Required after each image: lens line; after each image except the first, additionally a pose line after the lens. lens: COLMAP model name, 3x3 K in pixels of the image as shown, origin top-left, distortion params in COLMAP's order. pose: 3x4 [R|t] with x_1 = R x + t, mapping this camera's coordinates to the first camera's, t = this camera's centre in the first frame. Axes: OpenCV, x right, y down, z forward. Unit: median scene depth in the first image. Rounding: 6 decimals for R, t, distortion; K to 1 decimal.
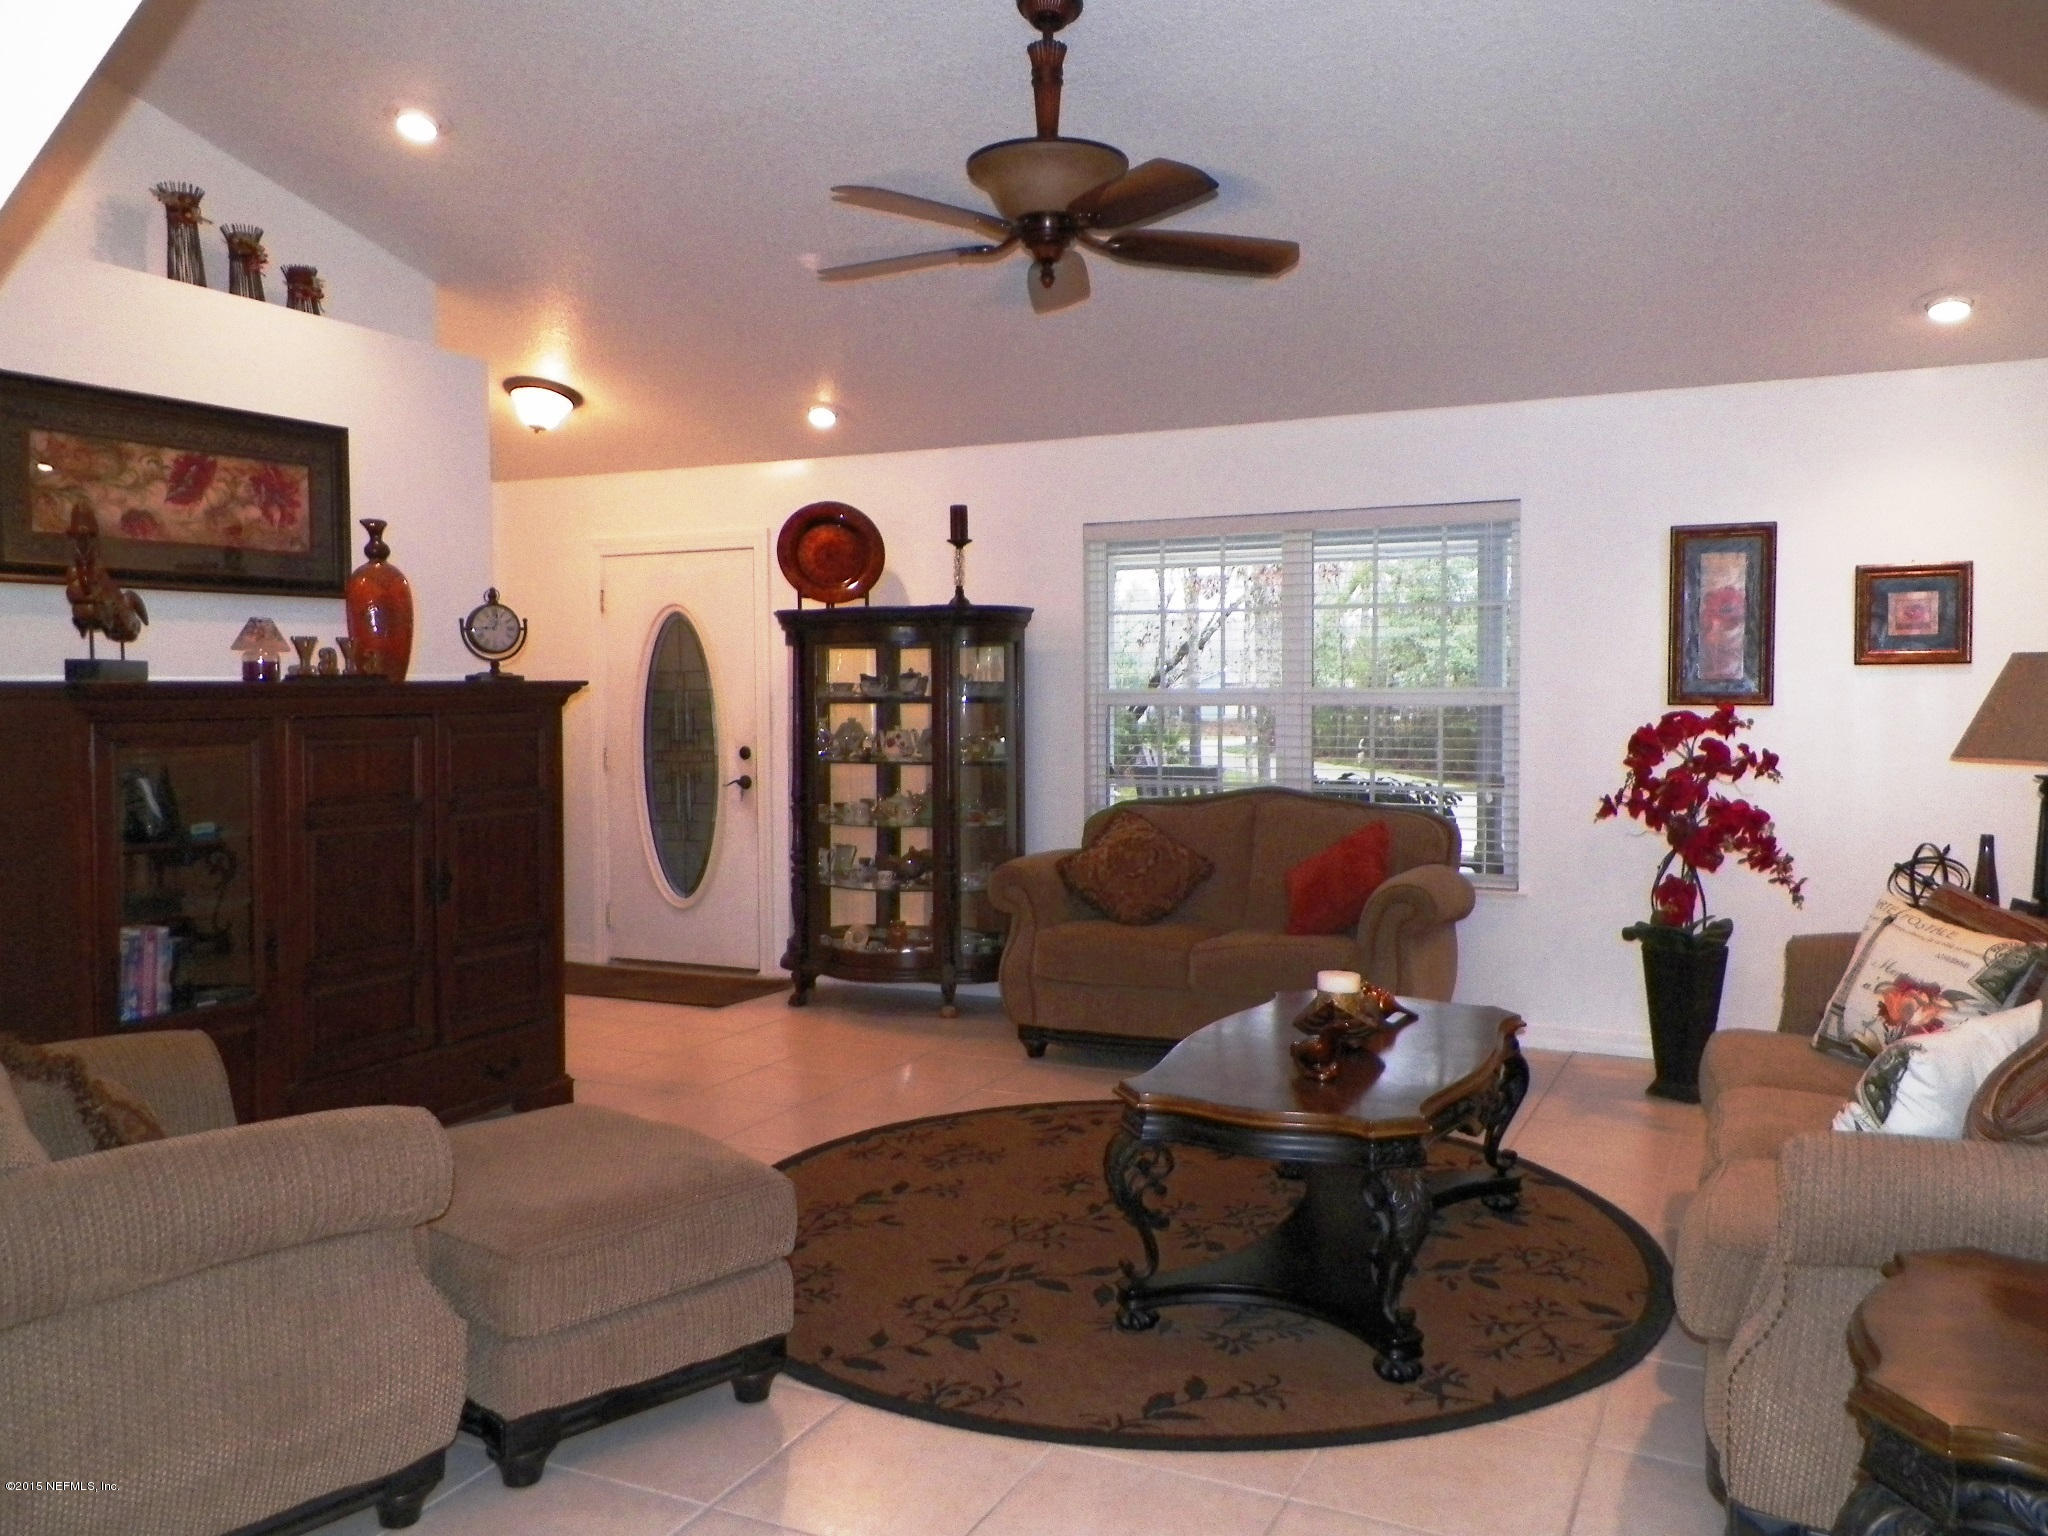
lens RADIAL K [[1575.3, 0, 1024.4], [0, 1575.3, 766.0], [0, 0, 1]] dist [0.031753, -0.018808]
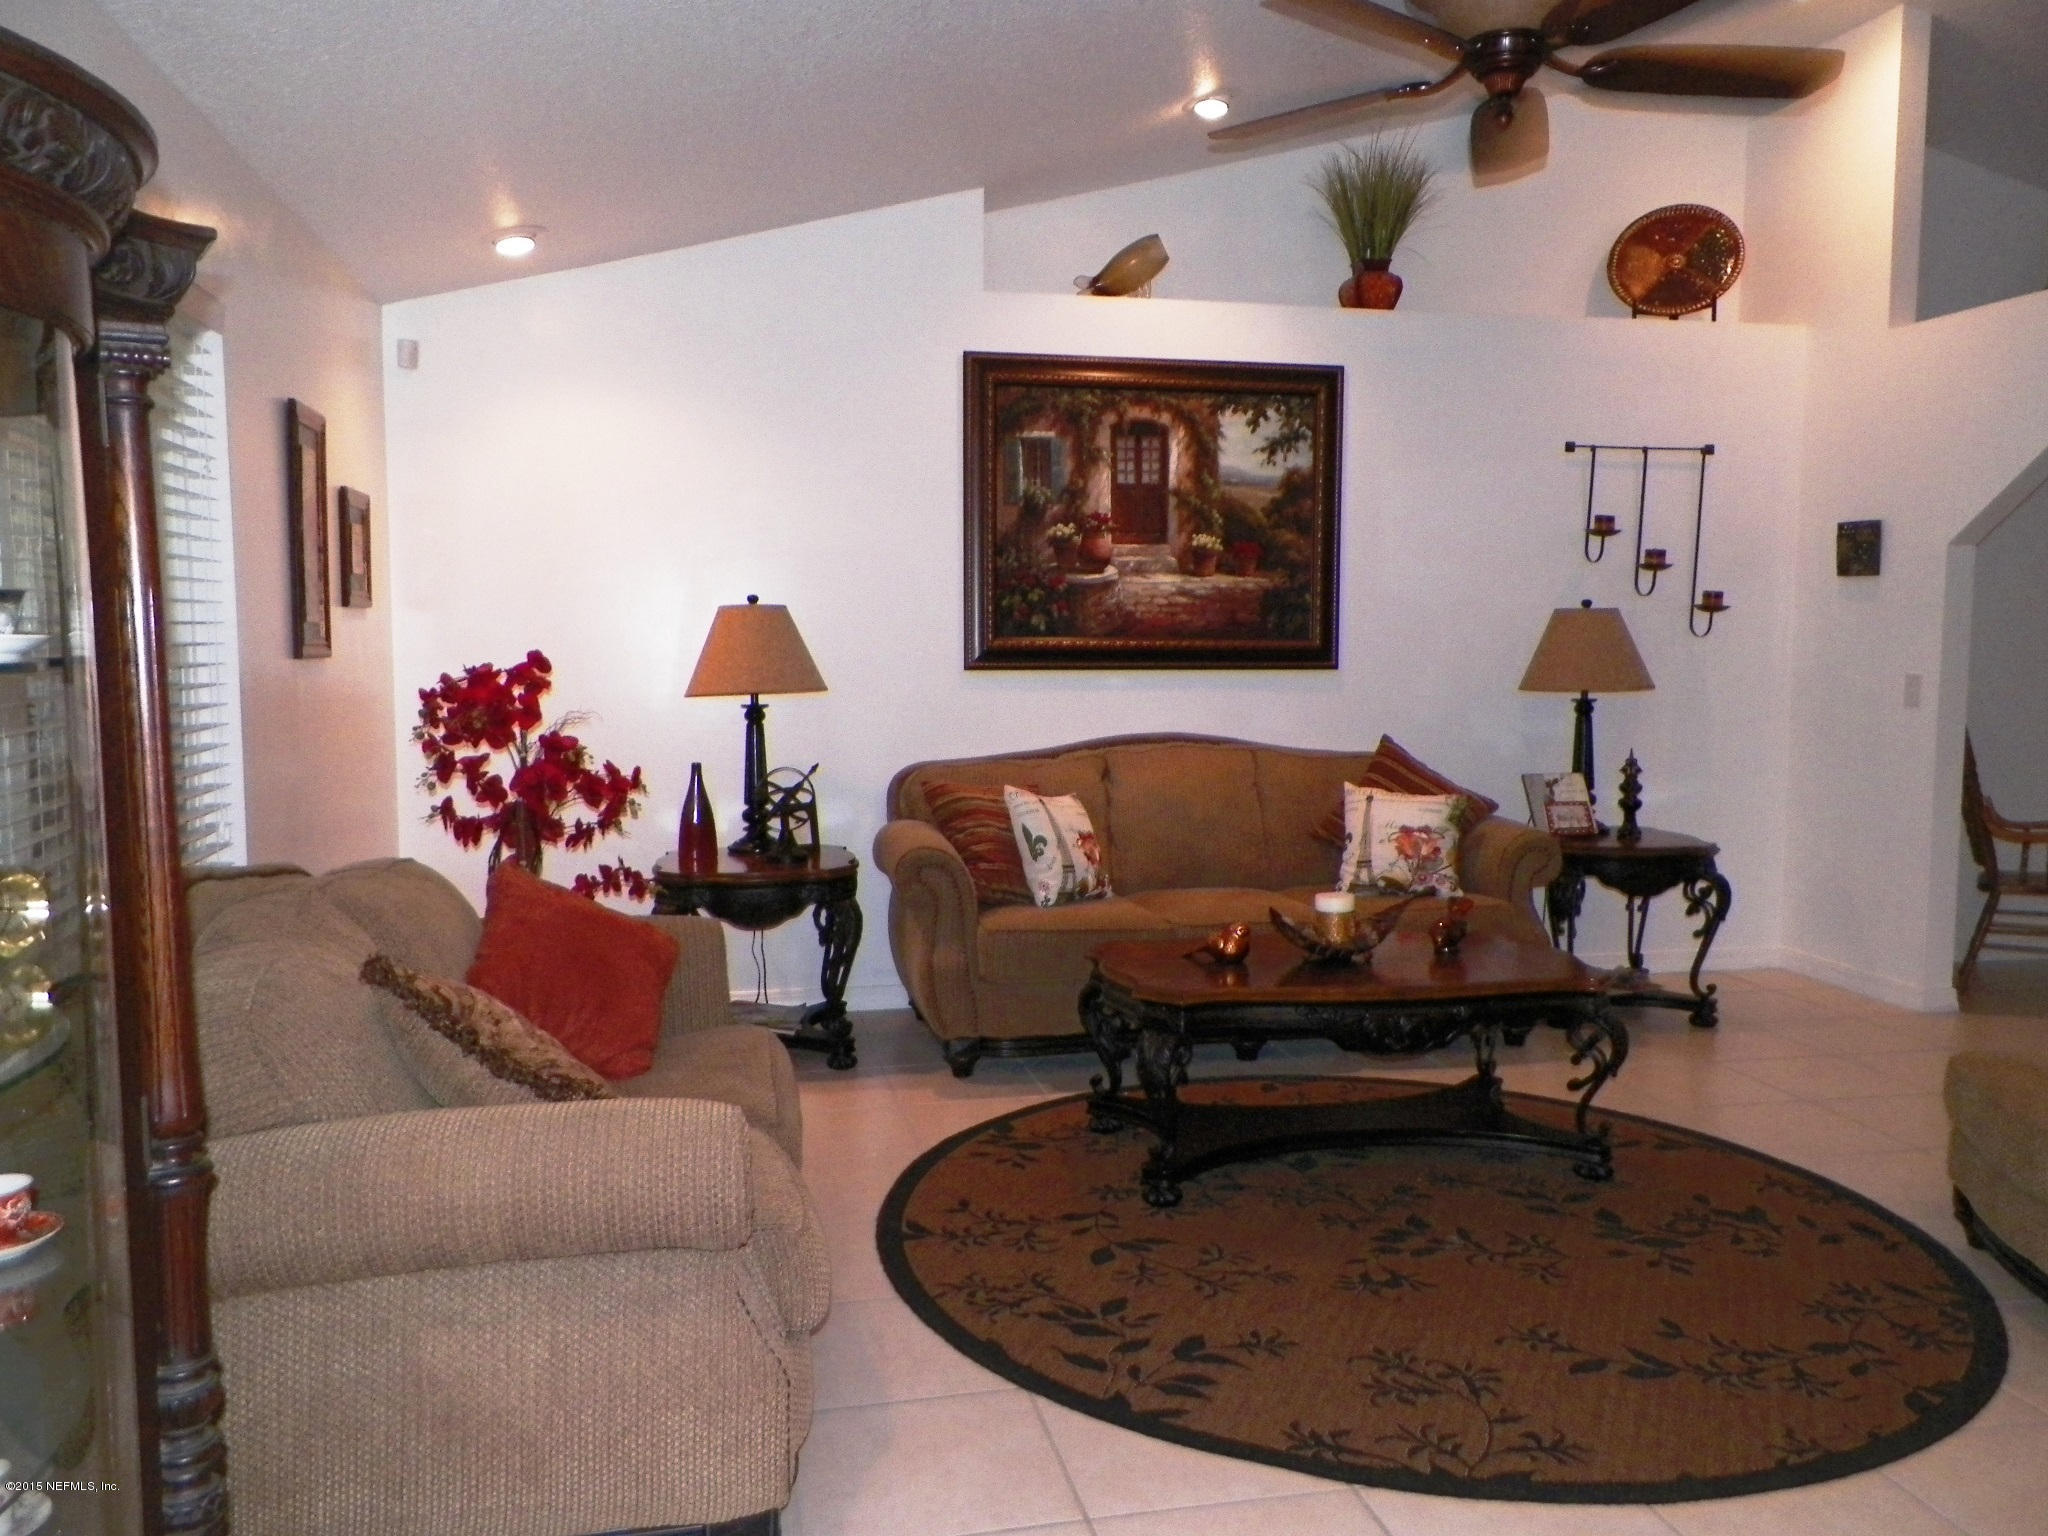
lens RADIAL K [[1575.3, 0, 1025.1], [0, 1575.3, 771.0], [0, 0, 1]] dist [0.031753, -0.018808]
pose [[-0.610865, -0.064374, 0.789113, -0.522300], [0.044121, 0.992372, 0.115111, -0.085887], [-0.790504, 0.105133, -0.603366, 1.826598]]
